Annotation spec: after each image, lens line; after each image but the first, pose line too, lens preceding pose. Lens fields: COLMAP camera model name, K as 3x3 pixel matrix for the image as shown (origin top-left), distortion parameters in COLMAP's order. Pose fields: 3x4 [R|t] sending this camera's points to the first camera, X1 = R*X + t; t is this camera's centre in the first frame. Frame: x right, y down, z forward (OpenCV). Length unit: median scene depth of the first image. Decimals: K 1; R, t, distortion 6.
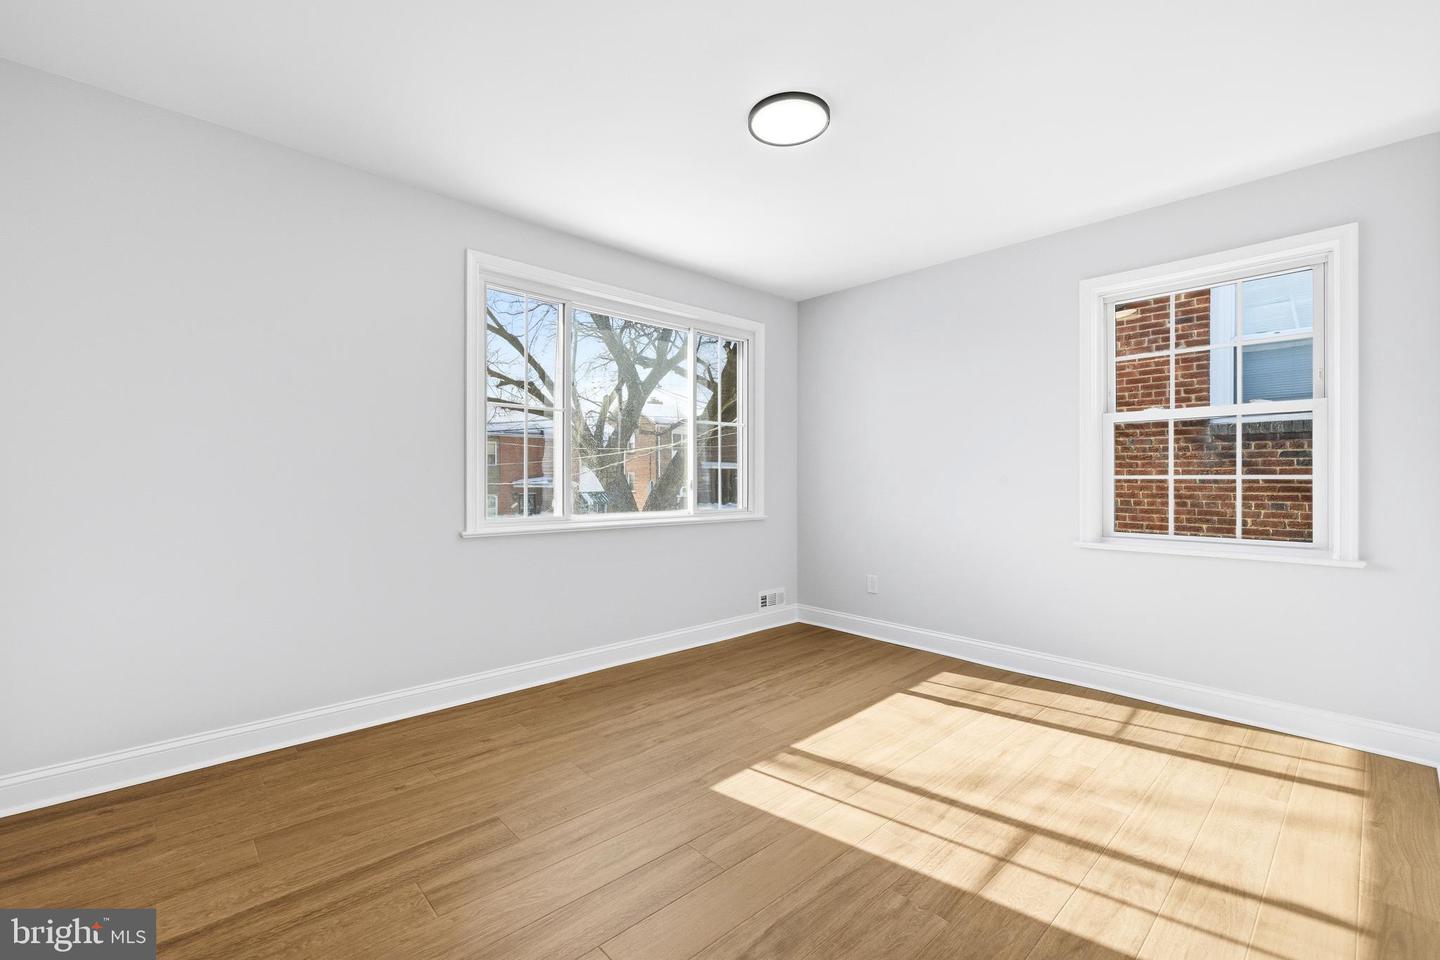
lens RADIAL K [[615.2, 0, 728.3], [0, 615.2, 477.8], [0, 0, 1]] dist [0.002434, 0.000420]
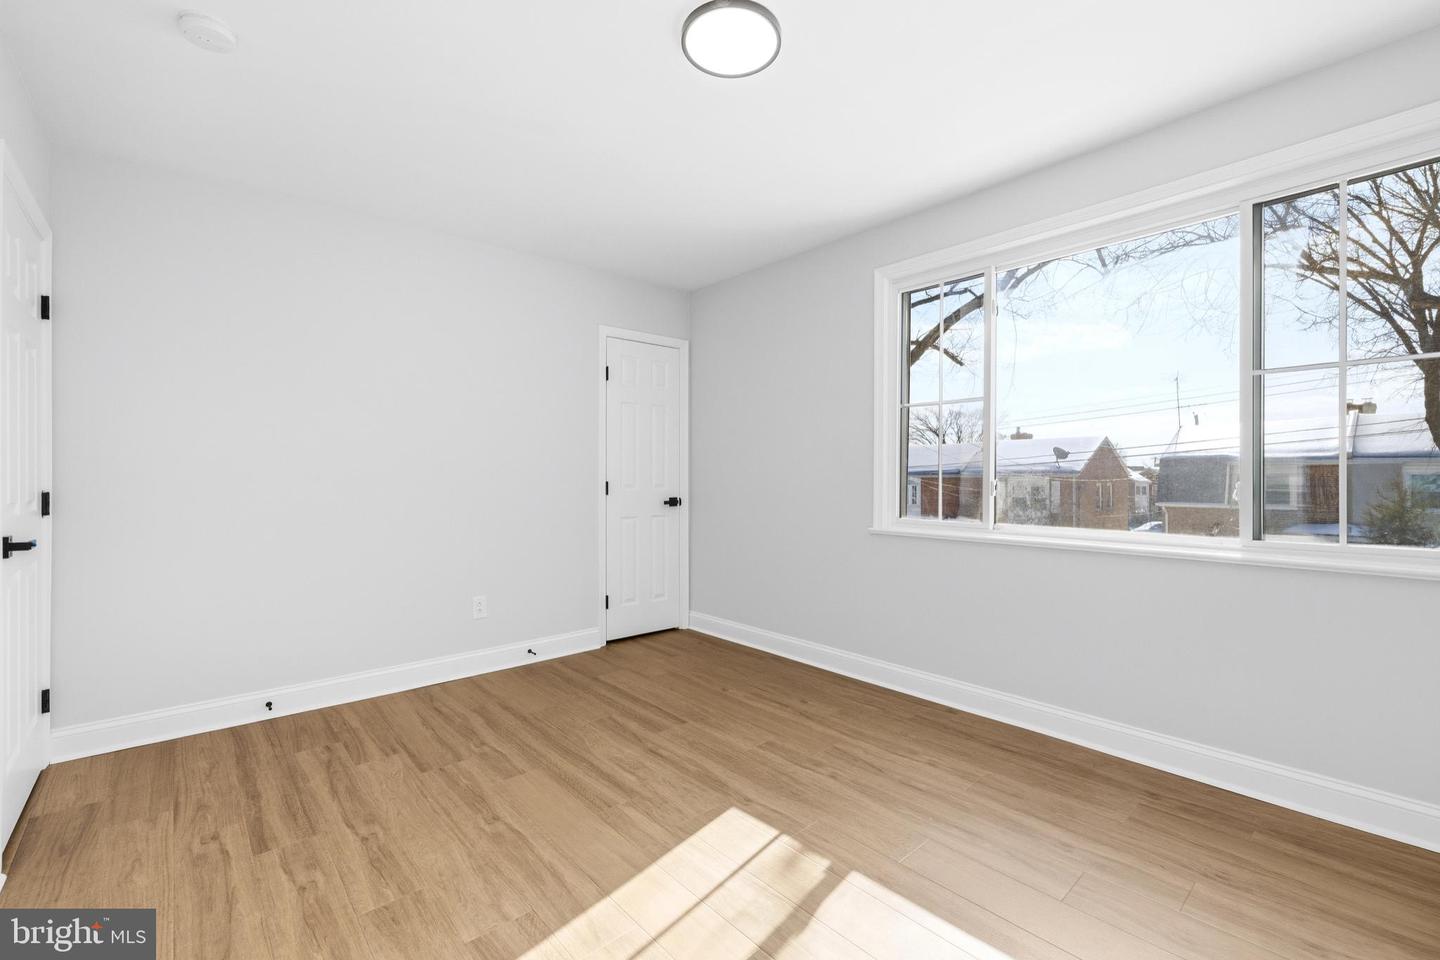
lens RADIAL K [[615.2, 0, 706.5], [0, 615.2, 478.1], [0, 0, 1]] dist [0.002434, 0.000420]
pose [[-0.045999, -0.000858, -0.998941, 0.832302], [-0.001743, 0.999998, -0.000779, -0.000572], [0.998940, 0.001705, -0.046000, 0.909008]]
